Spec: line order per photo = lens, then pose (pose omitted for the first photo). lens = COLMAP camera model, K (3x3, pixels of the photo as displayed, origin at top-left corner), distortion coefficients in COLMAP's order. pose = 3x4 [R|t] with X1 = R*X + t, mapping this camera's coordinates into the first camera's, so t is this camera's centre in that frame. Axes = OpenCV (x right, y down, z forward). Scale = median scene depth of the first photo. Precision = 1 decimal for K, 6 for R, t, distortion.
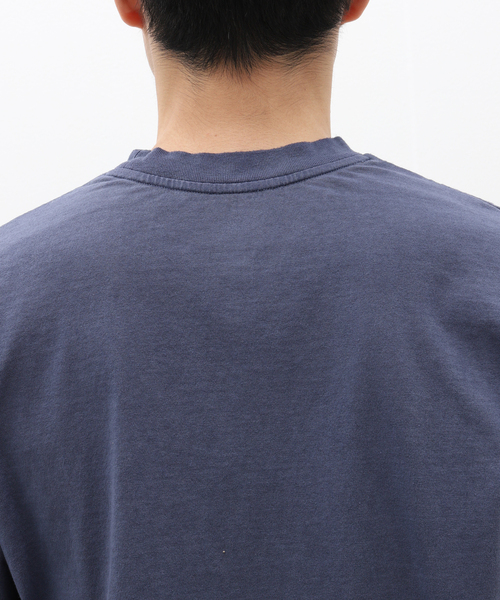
lens RADIAL K [[1211.3, 0, 249.8], [0, 1211.3, 294.9], [0, 0, 1]] dist [-0.125411, 0.000000]
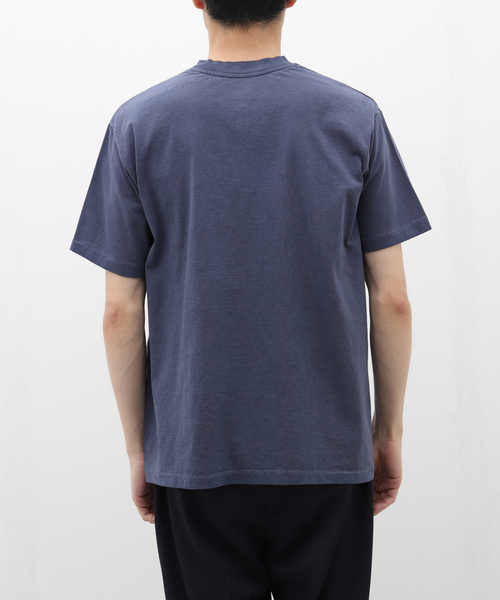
lens RADIAL K [[1211.3, 0, 250.3], [0, 1211.3, 304.1], [0, 0, 1]] dist [-0.125411, 0.000000]
pose [[0.999874, 0.014134, 0.007184, -0.004088], [-0.014618, 0.997261, 0.072508, 0.204721], [-0.006140, -0.072604, 0.997342, -1.546673]]
